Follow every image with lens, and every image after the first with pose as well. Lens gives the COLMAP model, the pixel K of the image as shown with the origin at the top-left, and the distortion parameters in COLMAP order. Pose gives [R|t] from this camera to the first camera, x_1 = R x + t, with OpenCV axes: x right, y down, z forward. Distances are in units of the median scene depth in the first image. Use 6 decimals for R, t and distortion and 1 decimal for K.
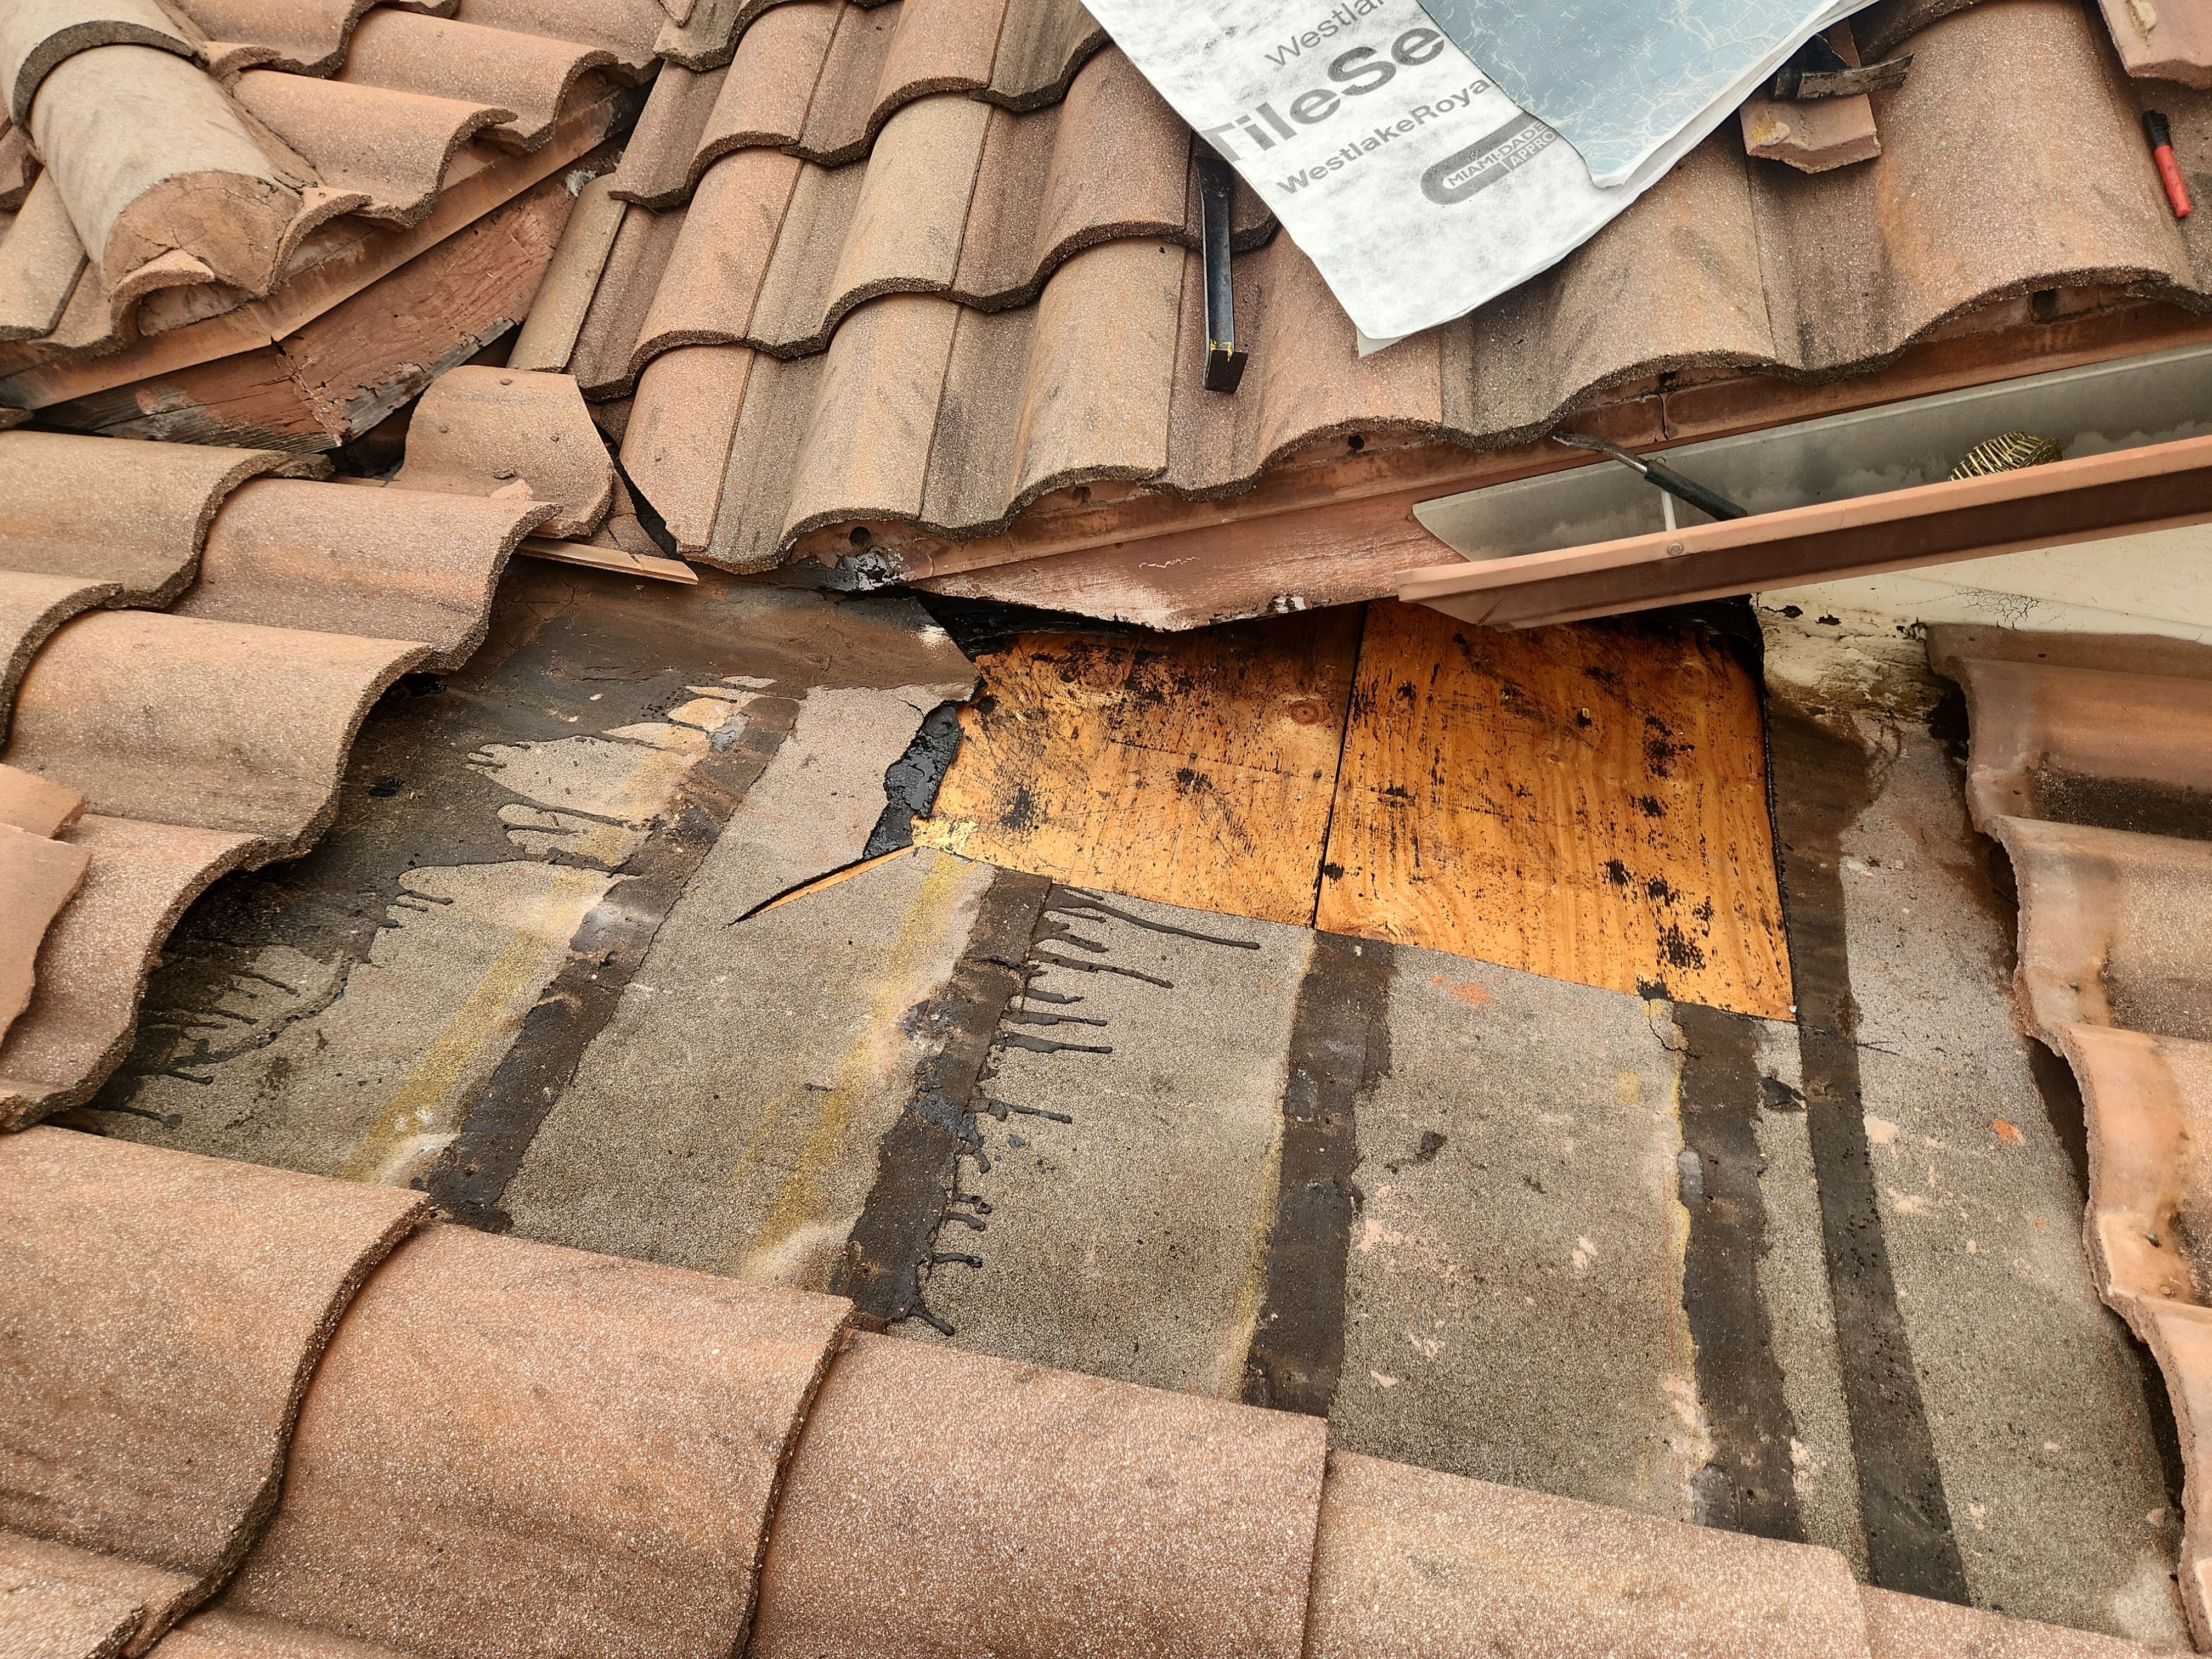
lens RADIAL K [[1490.0, 0, 1092.8], [0, 1490.0, 814.0], [0, 0, 1]] dist [0.055159, -0.047389]
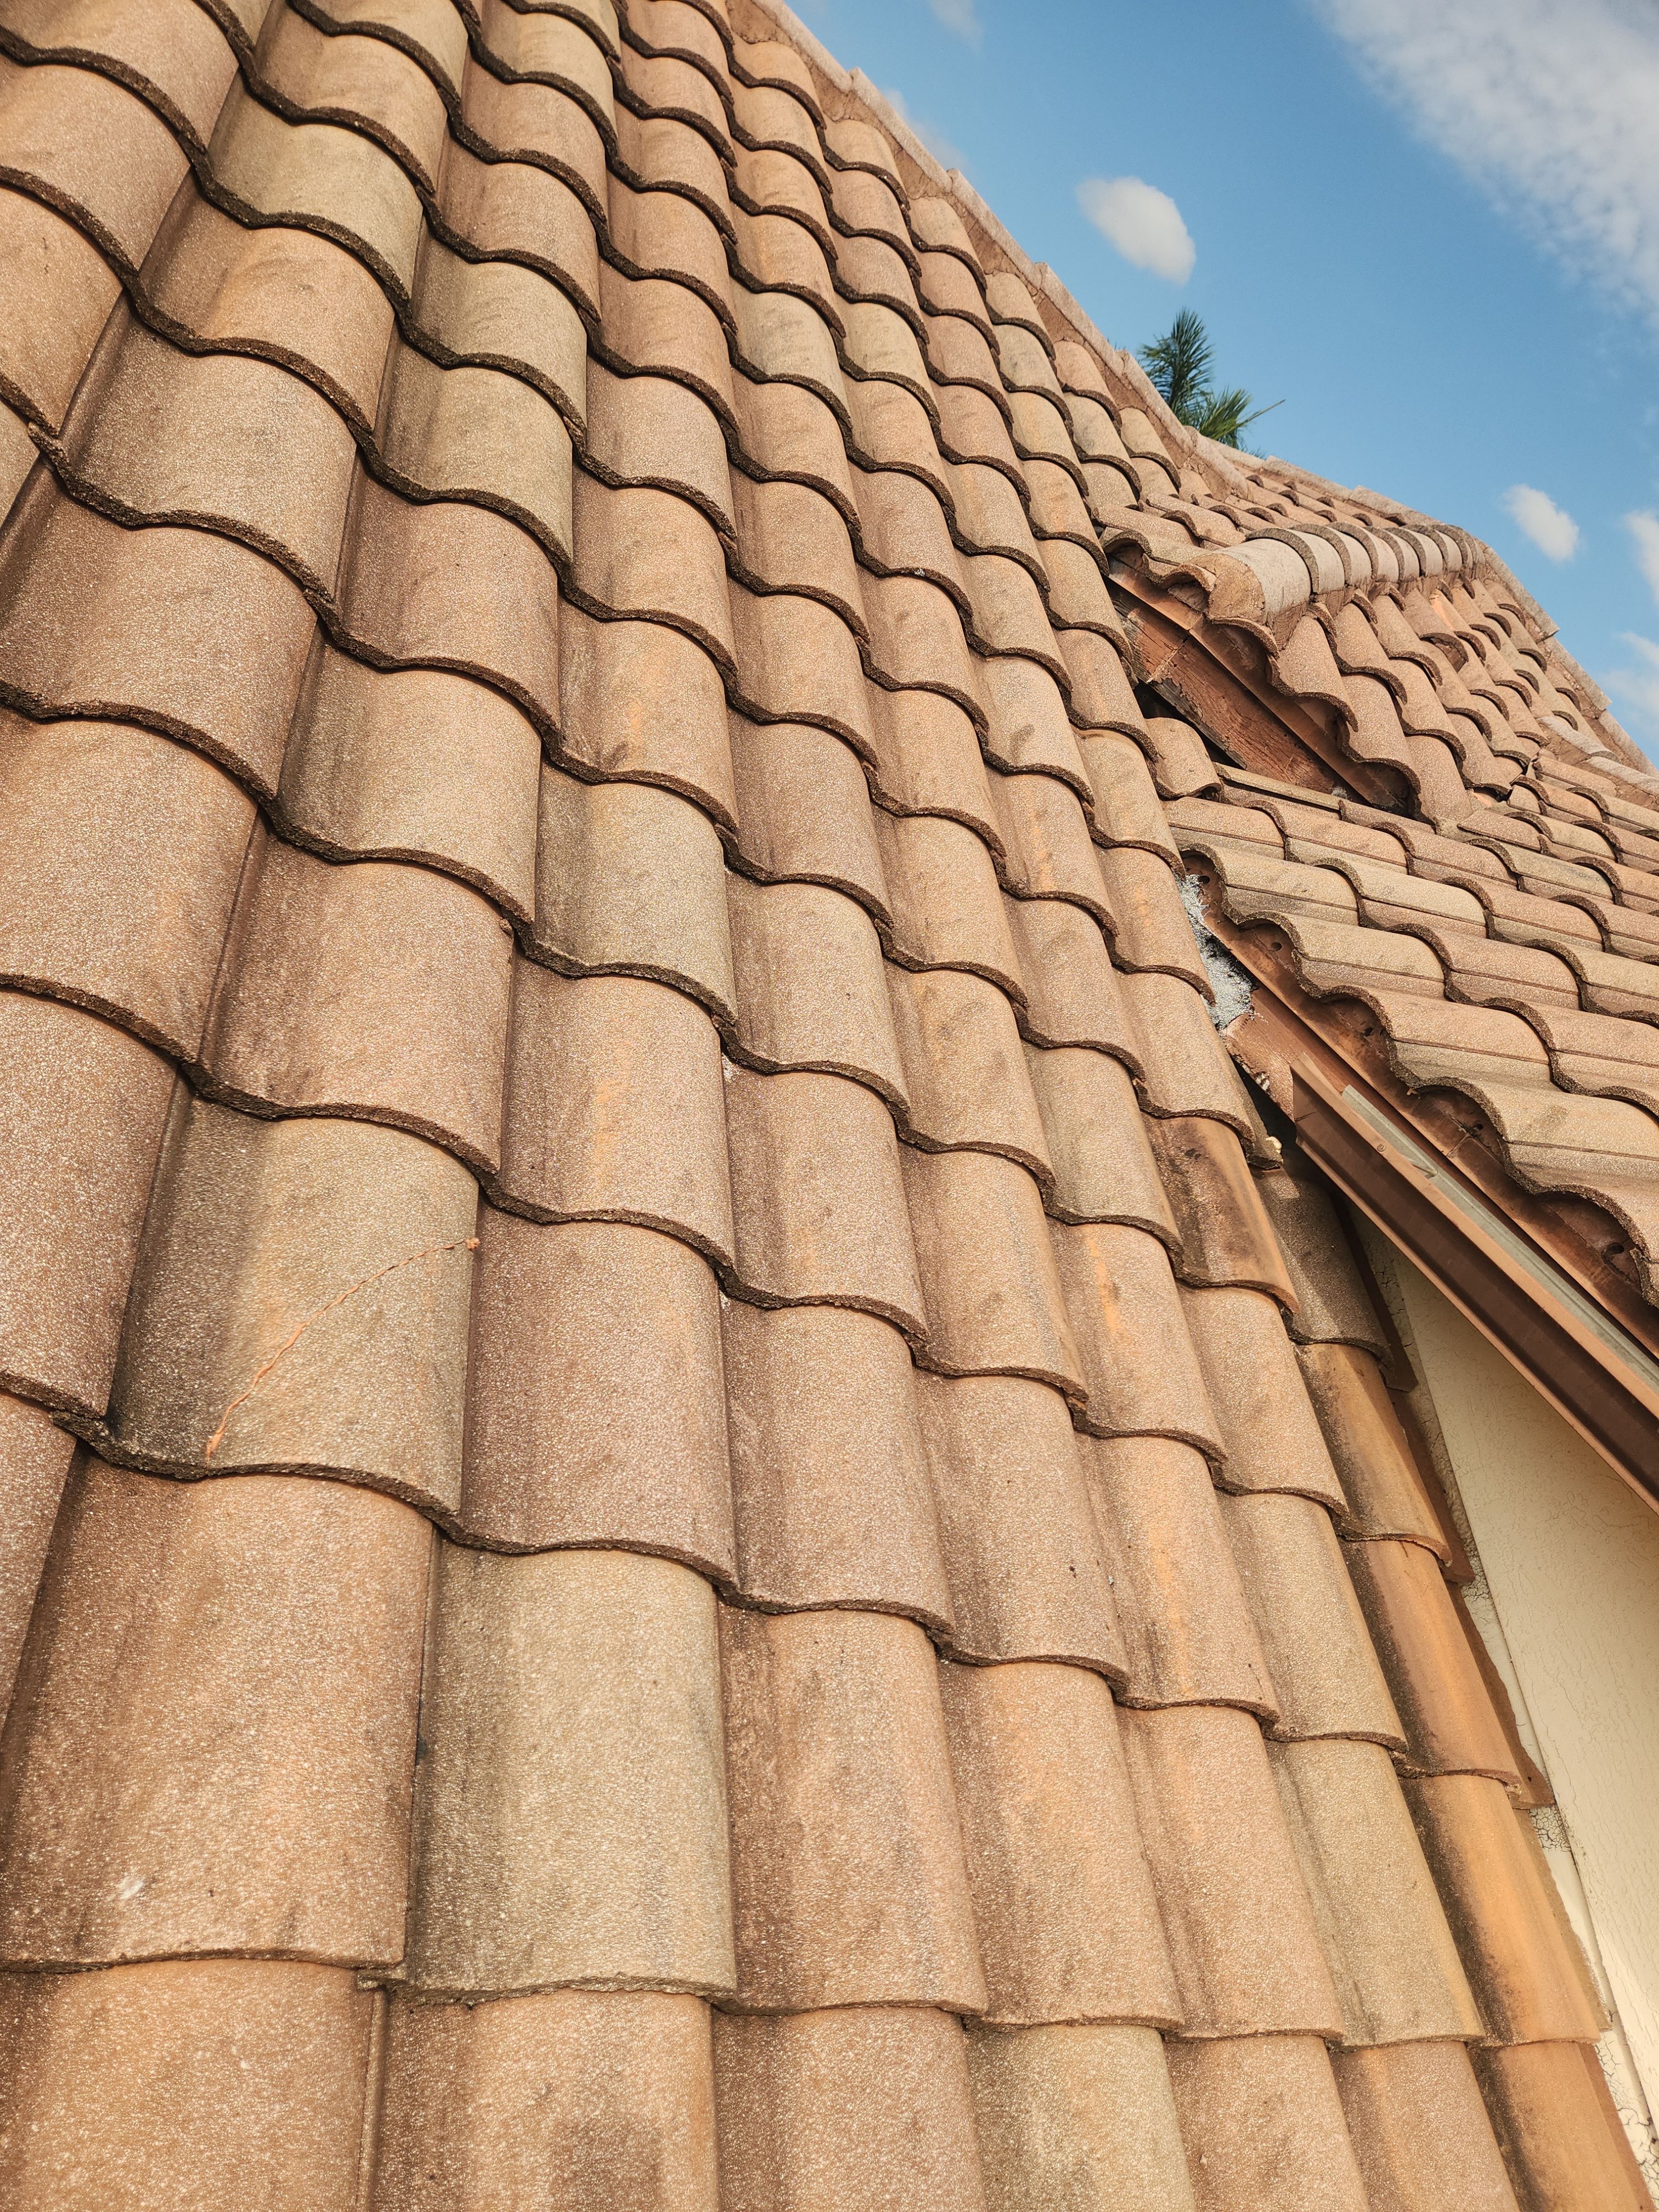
lens RADIAL K [[1490.0, 0, 825.0], [0, 1490.0, 1119.6], [0, 0, 1]] dist [0.055159, -0.047389]
pose [[0.244847, 0.829974, -0.501192, 0.857767], [-0.965076, 0.258293, -0.043734, 0.397233], [0.093157, 0.494397, 0.864230, -0.424013]]
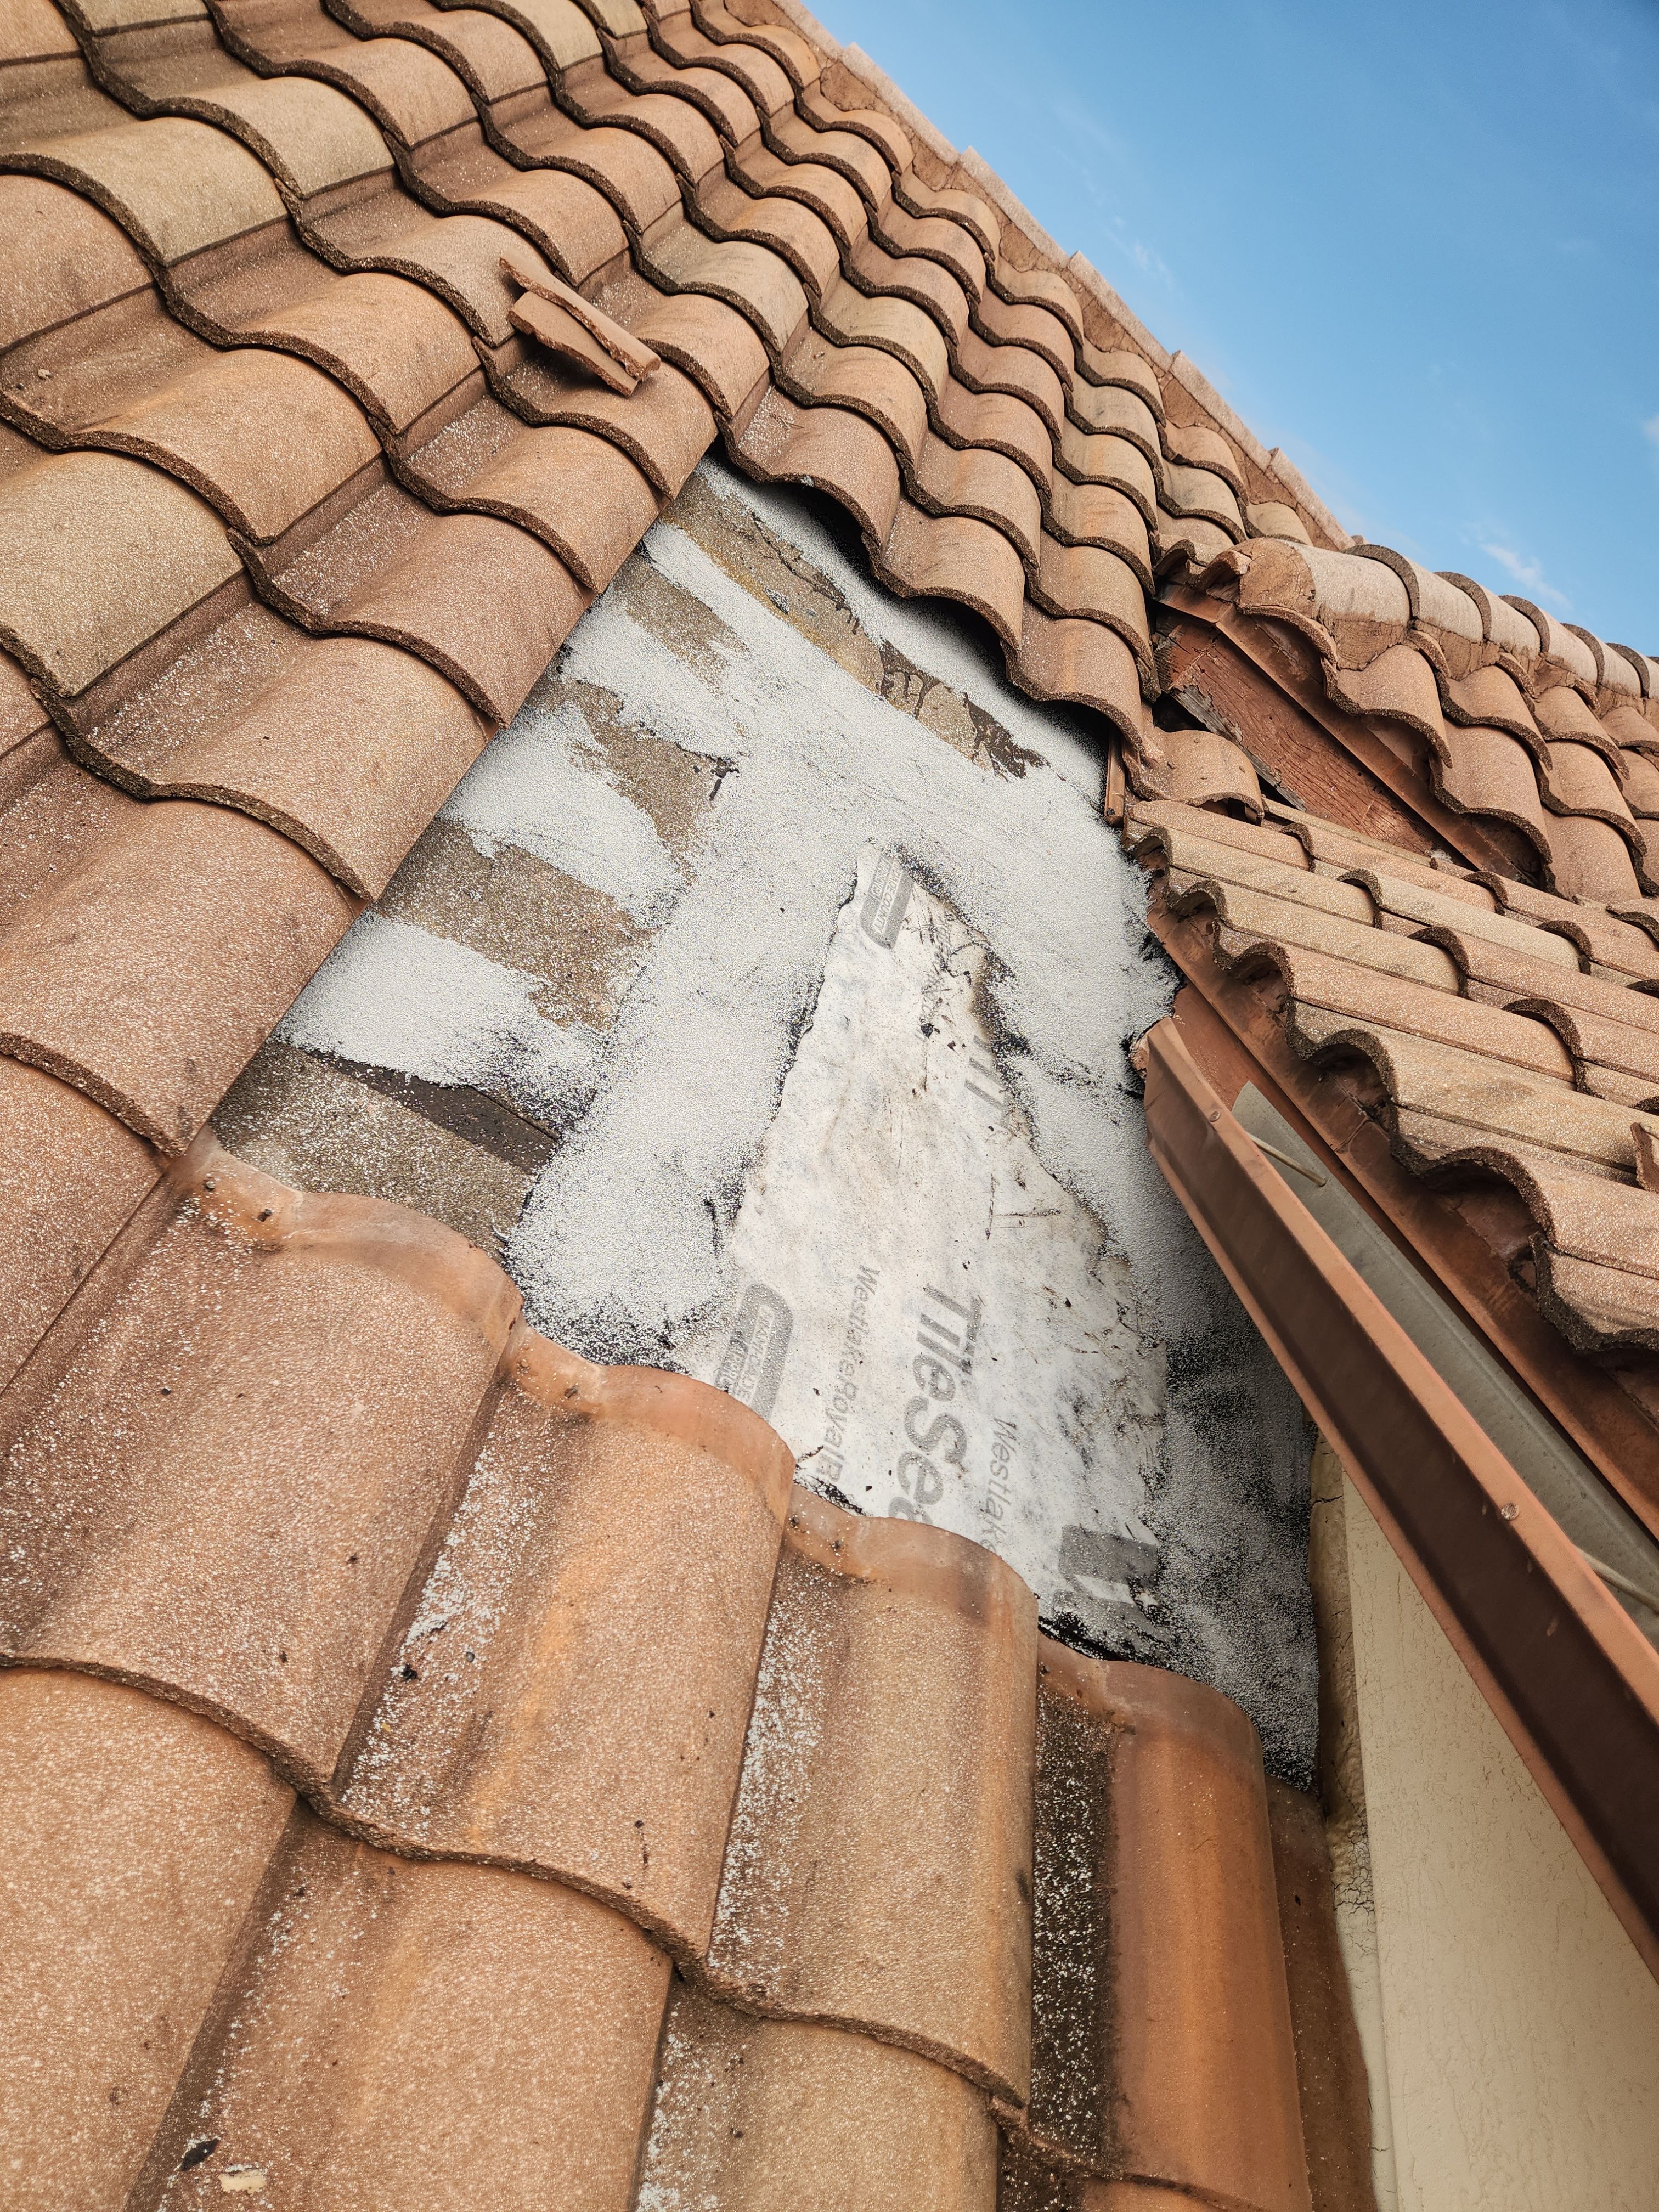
lens RADIAL K [[1490.0, 0, 826.5], [0, 1490.0, 1121.4], [0, 0, 1]] dist [0.055159, -0.047389]
pose [[0.025966, 0.723411, -0.689929, 0.925008], [-0.978770, 0.158763, 0.129631, -0.034101], [0.203312, 0.671916, 0.712175, 0.141626]]
